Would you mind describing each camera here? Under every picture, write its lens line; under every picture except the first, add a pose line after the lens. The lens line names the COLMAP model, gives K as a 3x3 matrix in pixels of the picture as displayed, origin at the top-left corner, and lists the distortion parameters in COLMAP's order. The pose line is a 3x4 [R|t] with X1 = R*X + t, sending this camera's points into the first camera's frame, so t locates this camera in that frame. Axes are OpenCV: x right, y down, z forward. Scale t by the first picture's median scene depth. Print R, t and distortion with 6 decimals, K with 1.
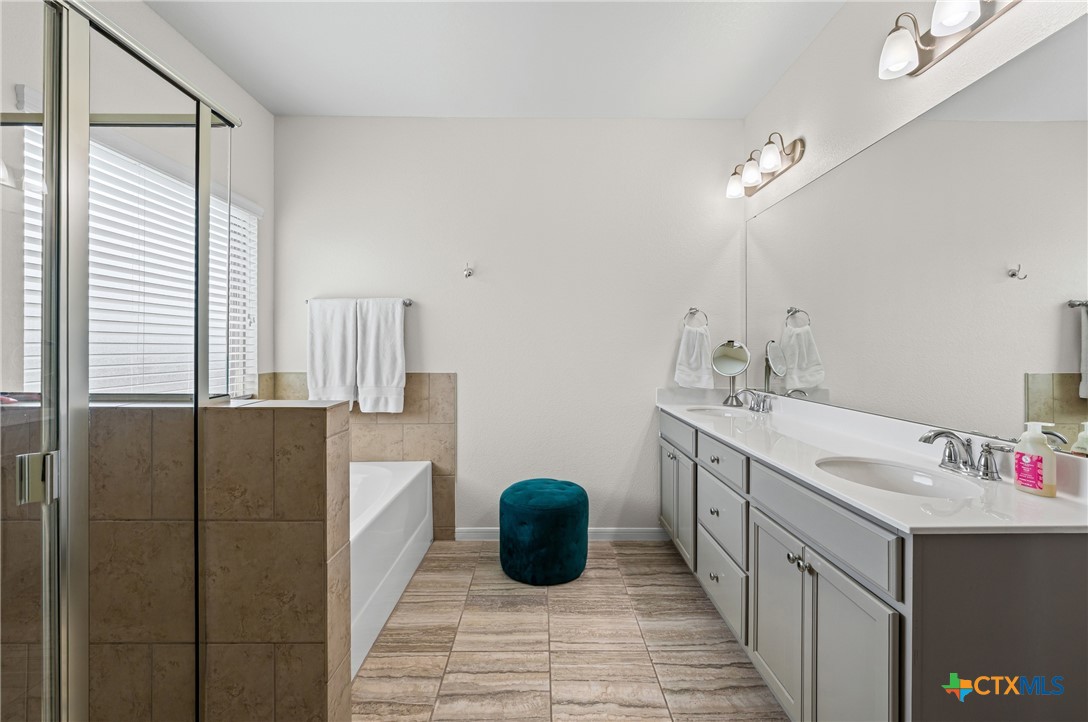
lens RADIAL K [[436.0, 0, 548.3], [0, 436.0, 351.0], [0, 0, 1]] dist [-0.001068, 0.000078]
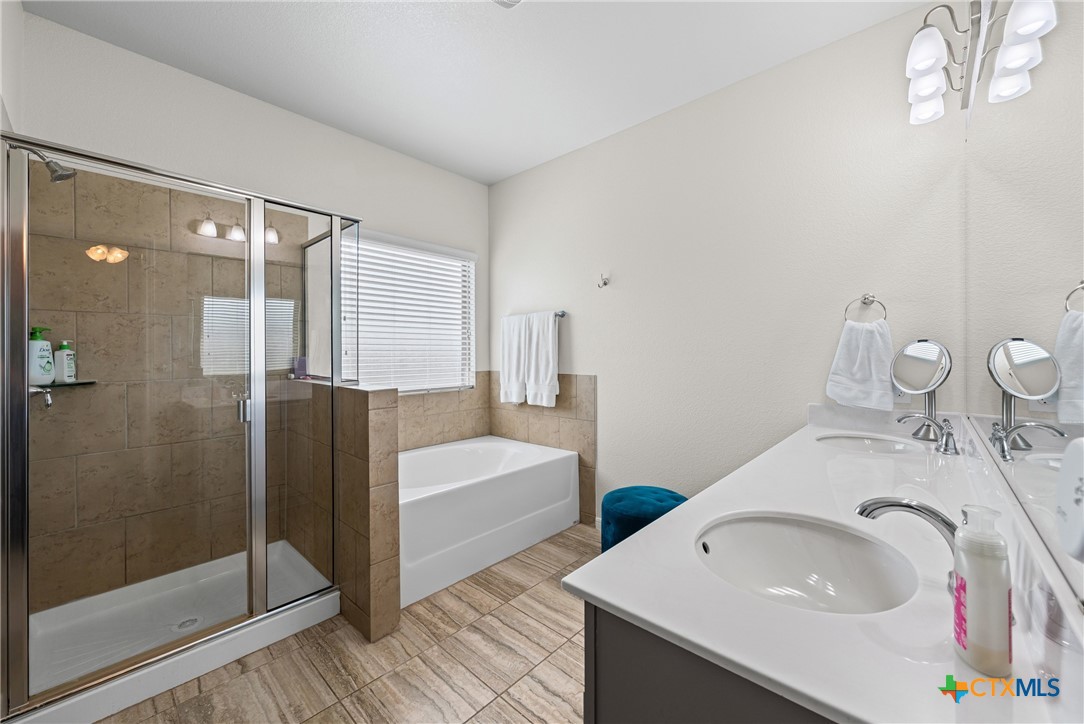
lens RADIAL K [[424.4, 0, 540.2], [0, 424.4, 355.0], [0, 0, 1]] dist [0.000064, 0.000002]
pose [[0.724365, 0.000861, -0.689416, 0.445490], [-0.002149, 0.999997, -0.001010, 0.000755], [0.689413, 0.002213, 0.724365, 0.139328]]
